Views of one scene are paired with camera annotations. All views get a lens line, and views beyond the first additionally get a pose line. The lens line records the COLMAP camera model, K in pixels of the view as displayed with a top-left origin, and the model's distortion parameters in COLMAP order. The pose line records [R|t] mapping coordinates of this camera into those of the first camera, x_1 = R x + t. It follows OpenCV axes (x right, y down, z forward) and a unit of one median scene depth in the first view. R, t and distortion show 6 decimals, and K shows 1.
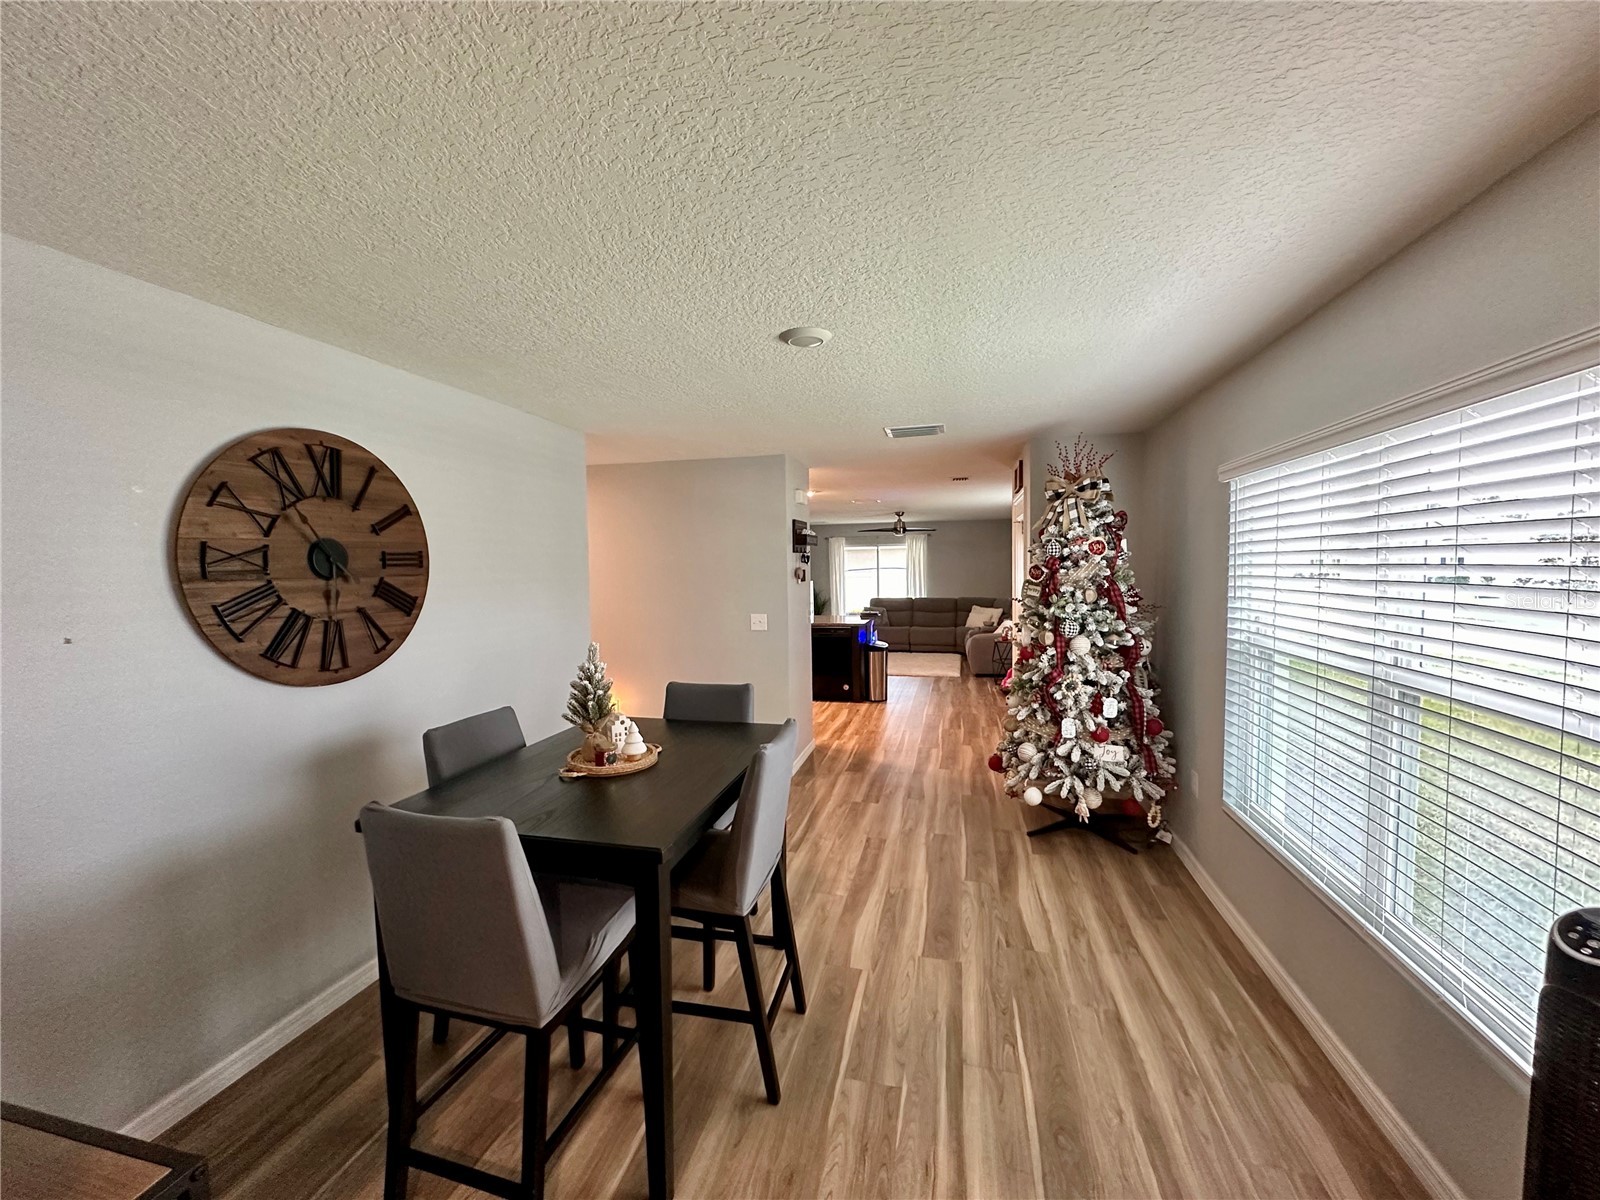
lens RADIAL K [[637.6, 0, 800.0], [0, 637.6, 600.0], [0, 0, 1]] dist [-0.000914, 0.000003]
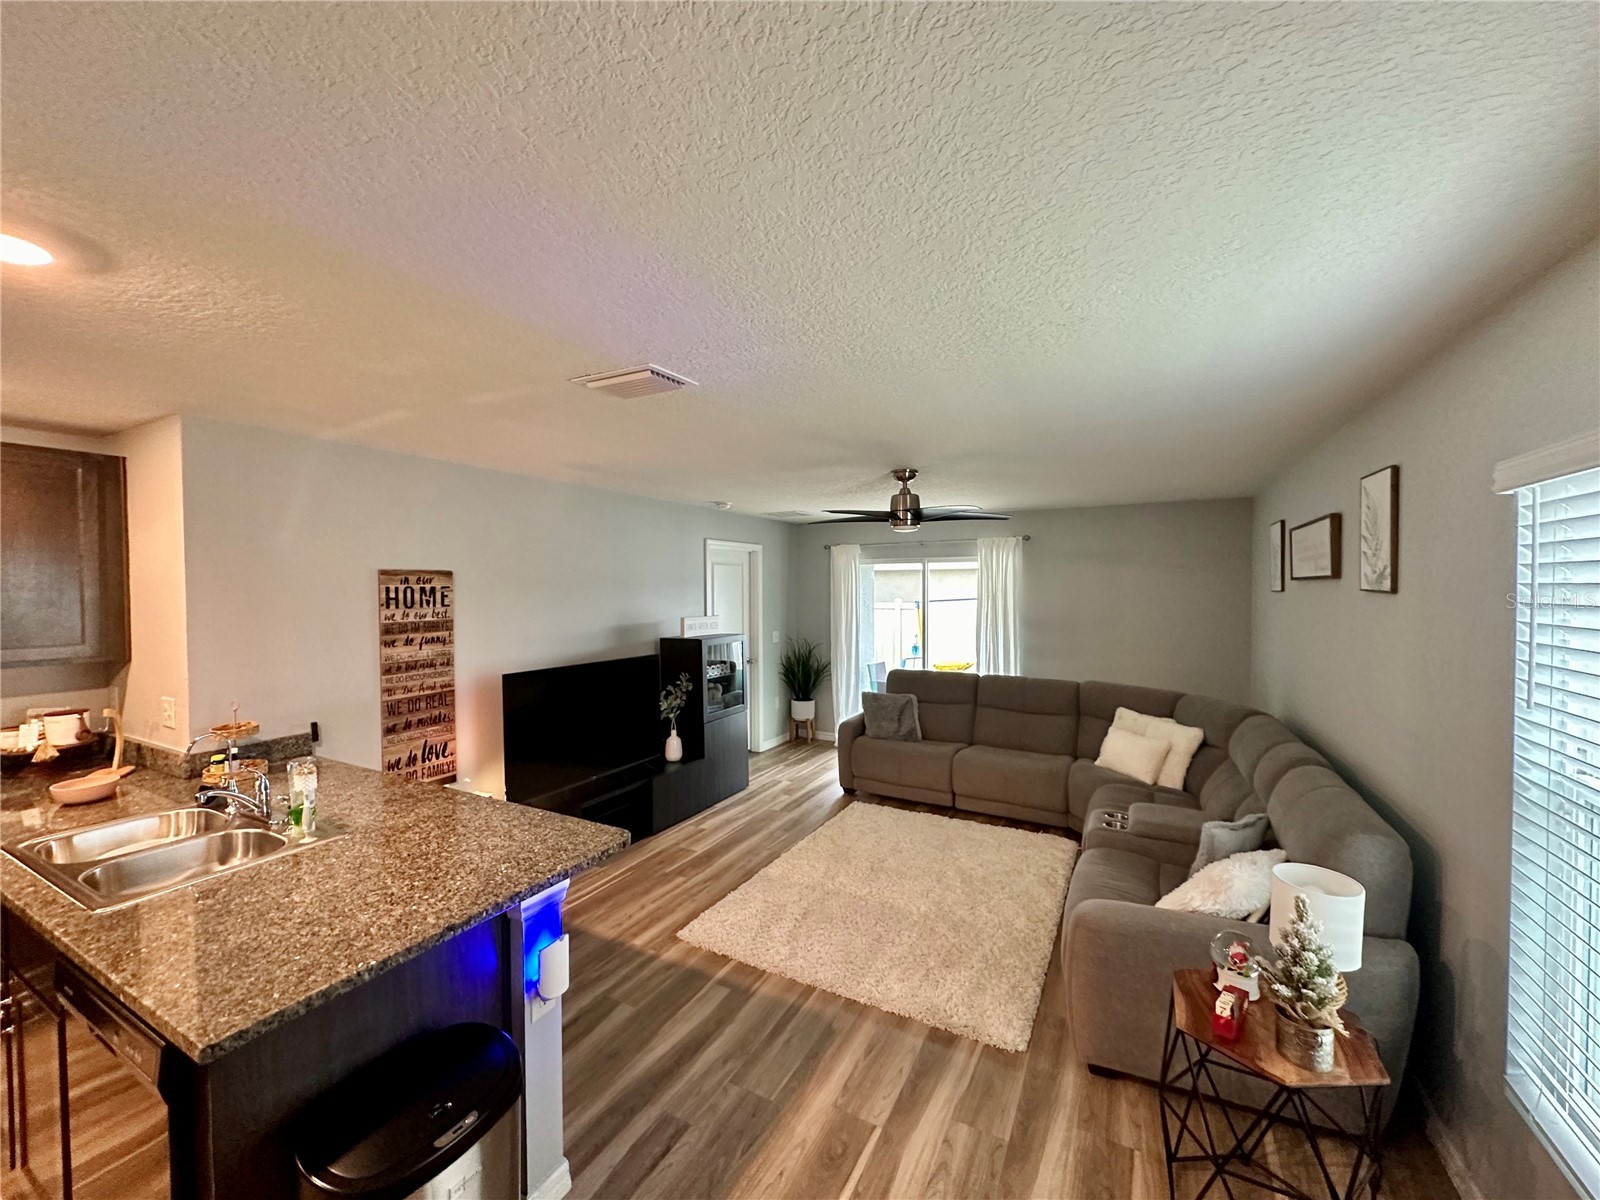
lens RADIAL K [[637.6, 0, 800.0], [0, 637.6, 600.0], [0, 0, 1]] dist [-0.000914, 0.000003]
pose [[0.970238, 0.013935, -0.241751, 0.557626], [-0.021974, 0.999290, -0.030589, -0.141636], [0.241153, 0.034991, 0.969856, 1.803055]]
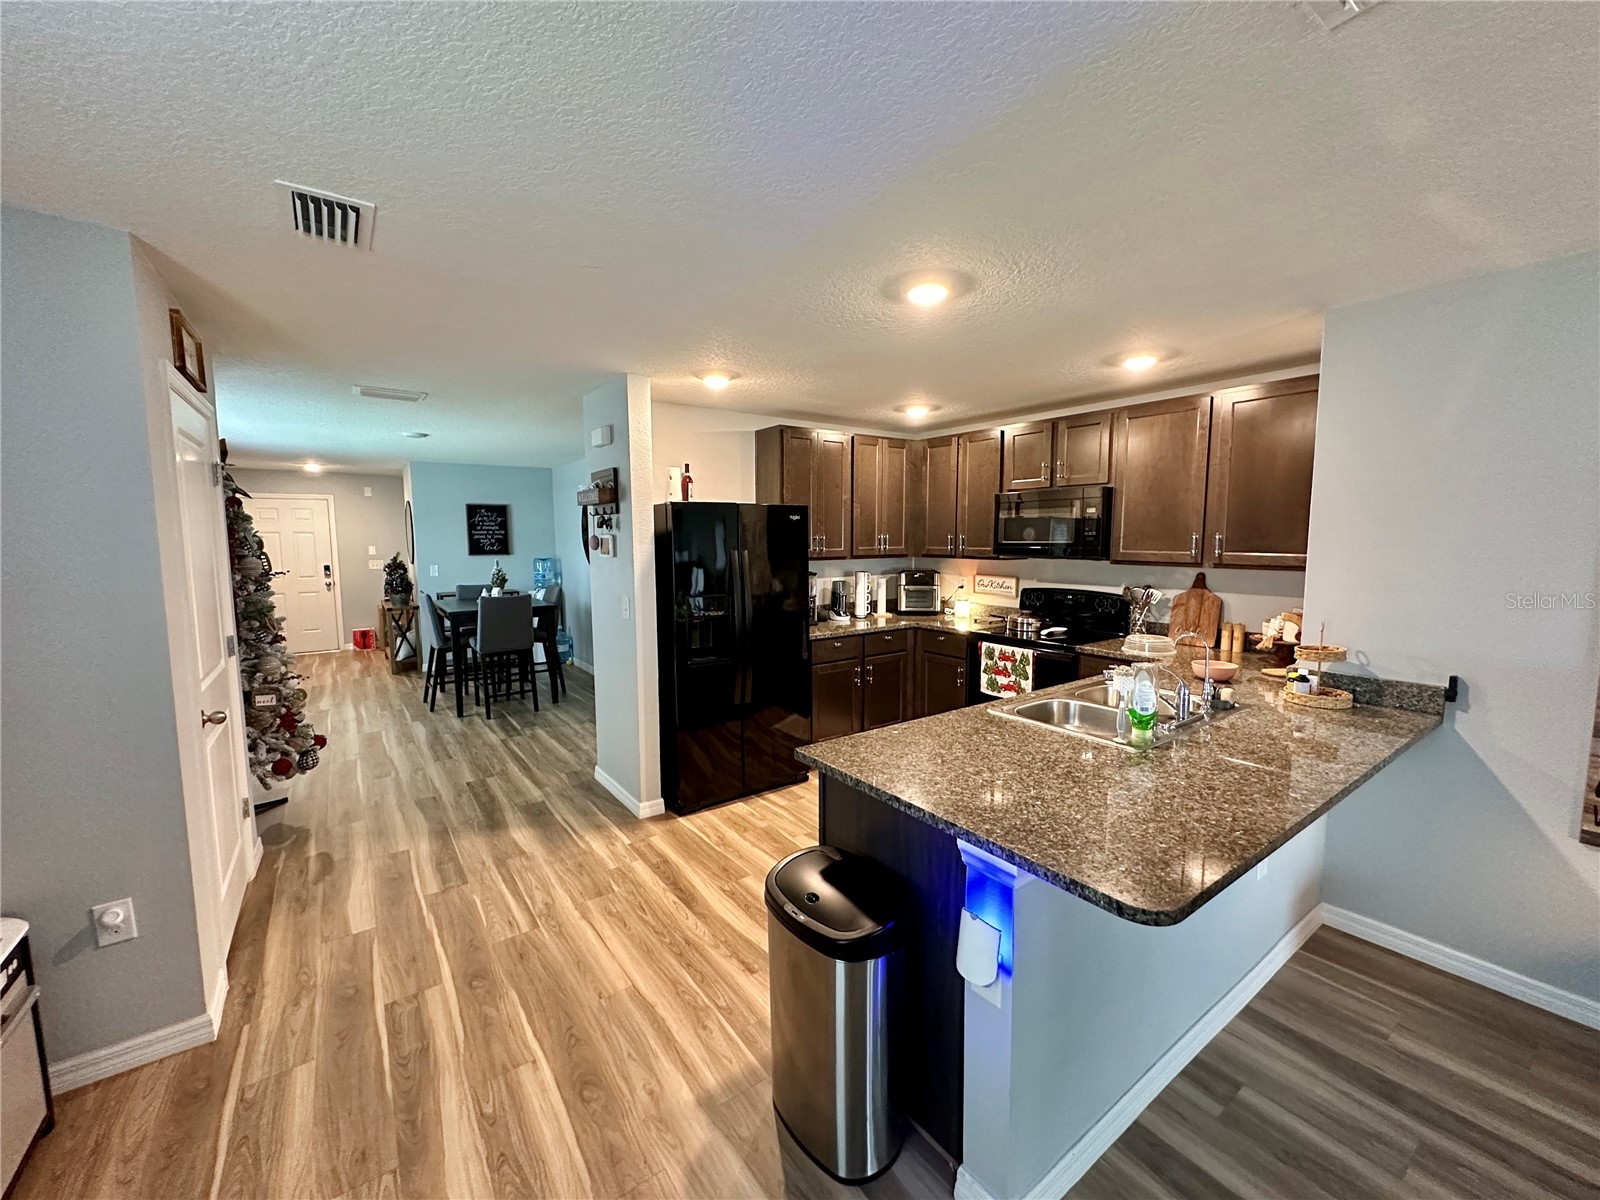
lens RADIAL K [[637.6, 0, 800.0], [0, 637.6, 600.0], [0, 0, 1]] dist [-0.000914, 0.000003]
pose [[-0.644677, 0.093154, -0.758758, 0.607627], [-0.031519, 0.988465, 0.148135, -0.136494], [0.763805, 0.119414, -0.634304, 2.374331]]
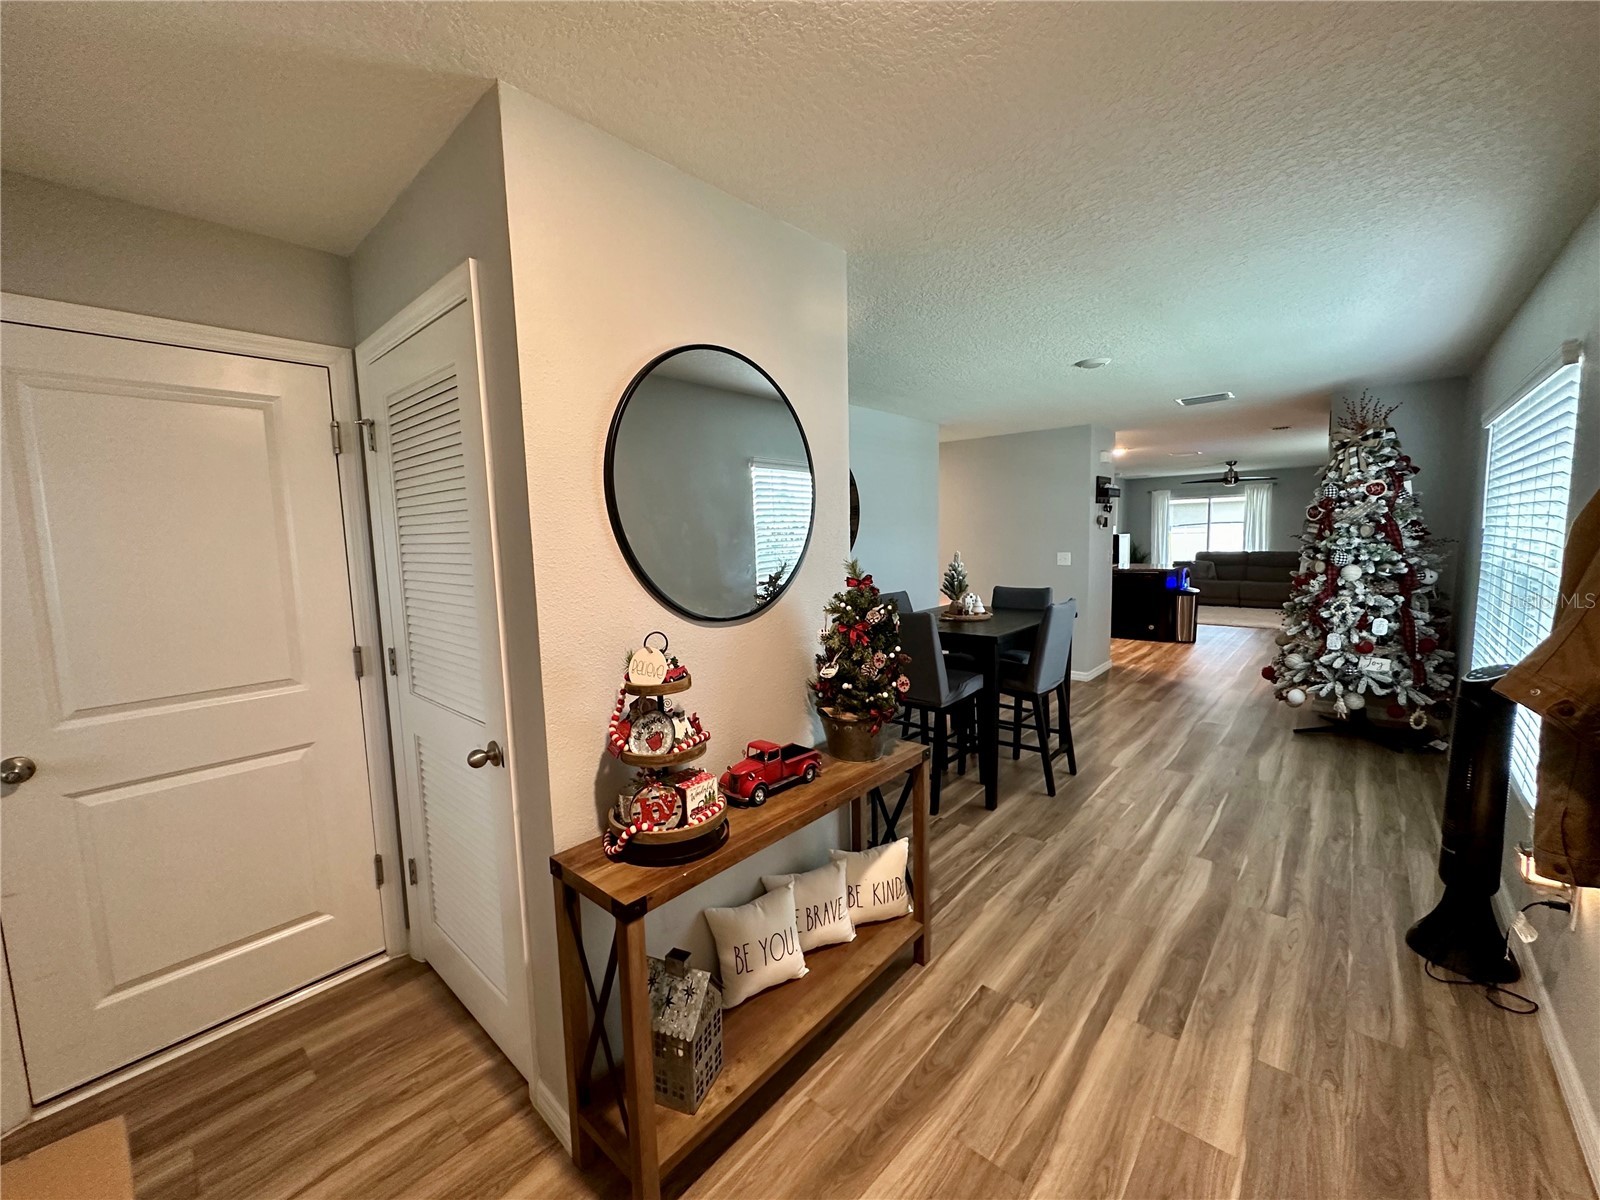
lens RADIAL K [[641.5, 0, 800.0], [0, 641.5, 600.0], [0, 0, 1]] dist [0.001044, 0.000104]
pose [[0.889282, 0.040220, -0.455588, 0.073983], [-0.013282, 0.997977, 0.062177, 0.060375], [0.457167, -0.049242, 0.888017, -0.524600]]
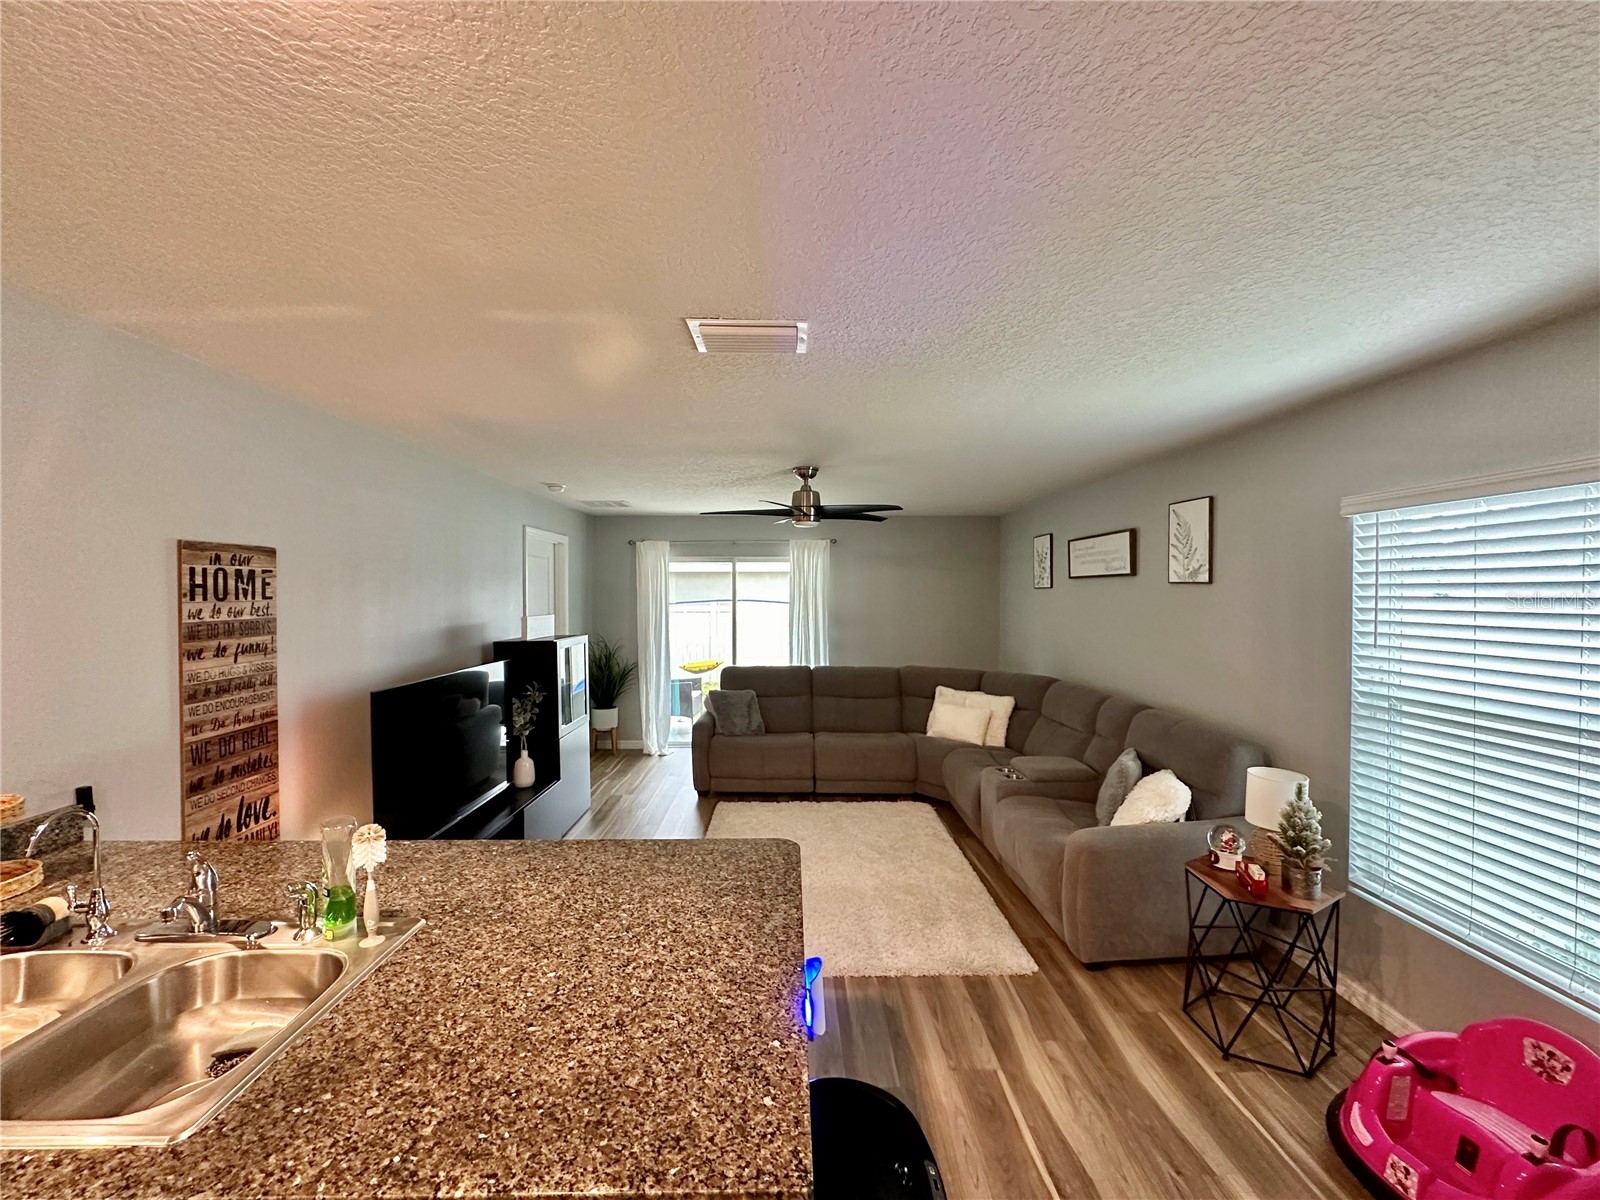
lens RADIAL K [[637.6, 0, 800.0], [0, 637.6, 600.0], [0, 0, 1]] dist [-0.000914, 0.000003]
pose [[0.964942, 0.008927, 0.262311, 0.145839], [0.002871, 0.999003, -0.044559, -0.116396], [-0.262448, 0.043750, 0.963954, 1.825844]]
